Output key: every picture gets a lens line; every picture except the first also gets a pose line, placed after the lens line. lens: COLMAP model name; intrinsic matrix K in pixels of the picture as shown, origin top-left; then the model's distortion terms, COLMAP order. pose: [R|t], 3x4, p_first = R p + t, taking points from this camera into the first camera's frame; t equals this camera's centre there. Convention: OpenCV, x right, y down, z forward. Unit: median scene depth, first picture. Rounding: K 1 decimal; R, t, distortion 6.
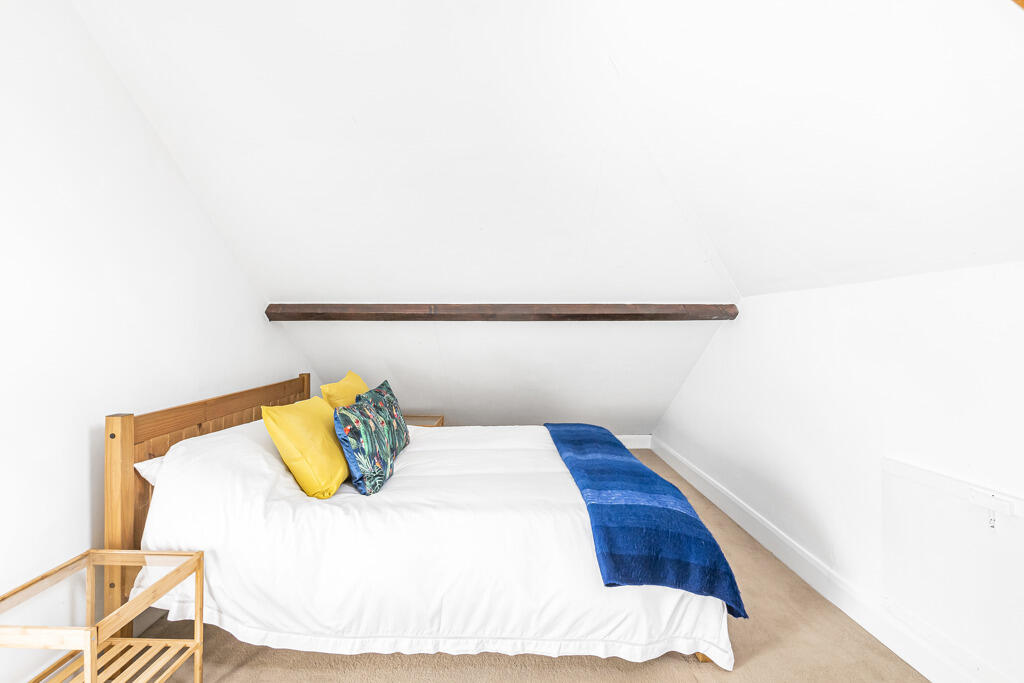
lens RADIAL K [[435.3, 0, 505.8], [0, 435.3, 336.8], [0, 0, 1]] dist [-0.000682, 0.000375]
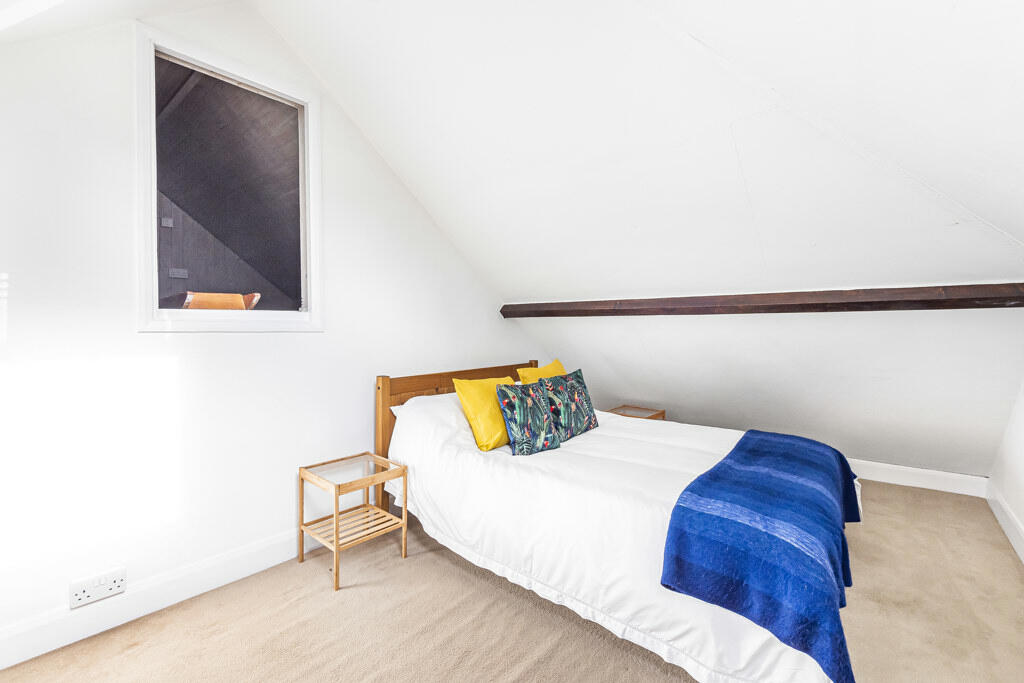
lens RADIAL K [[437.4, 0, 512.4], [0, 437.4, 324.4], [0, 0, 1]] dist [-0.000764, 0.001023]
pose [[0.766240, -0.004739, -0.642537, 0.559726], [-0.003804, 0.999922, -0.011911, -0.003360], [0.642543, 0.011571, 0.766162, 0.018994]]
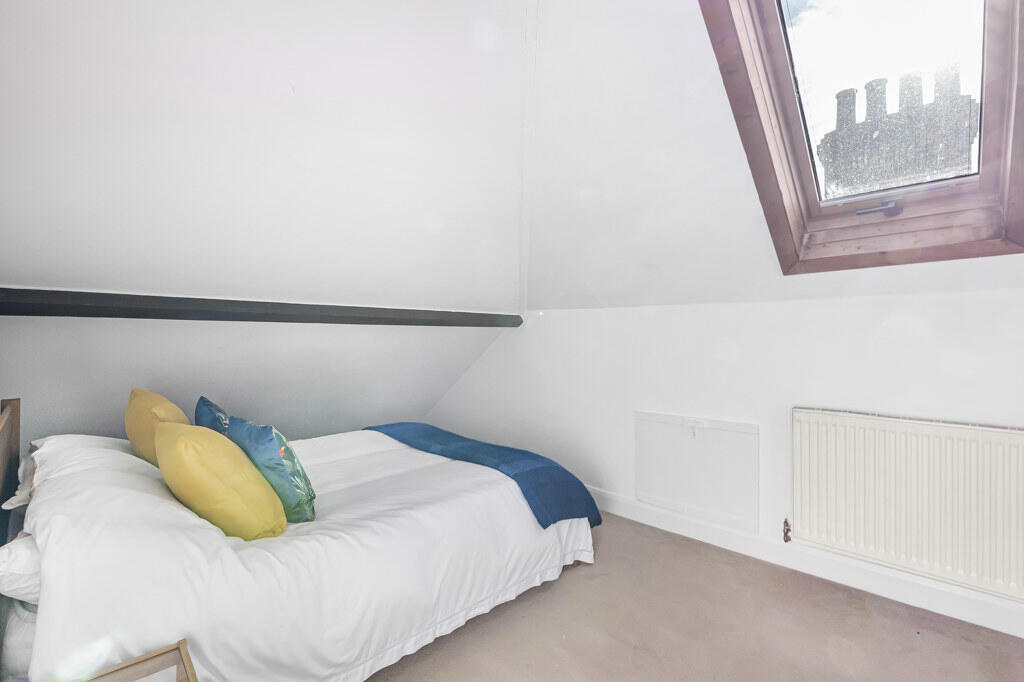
lens RADIAL K [[448.0, 0, 507.9], [0, 448.0, 334.7], [0, 0, 1]] dist [-0.000855, 0.000562]
pose [[0.720964, 0.009019, 0.692914, -0.747364], [-0.004402, 0.999955, -0.008435, -0.007532], [-0.692958, 0.003031, 0.720971, 0.081692]]
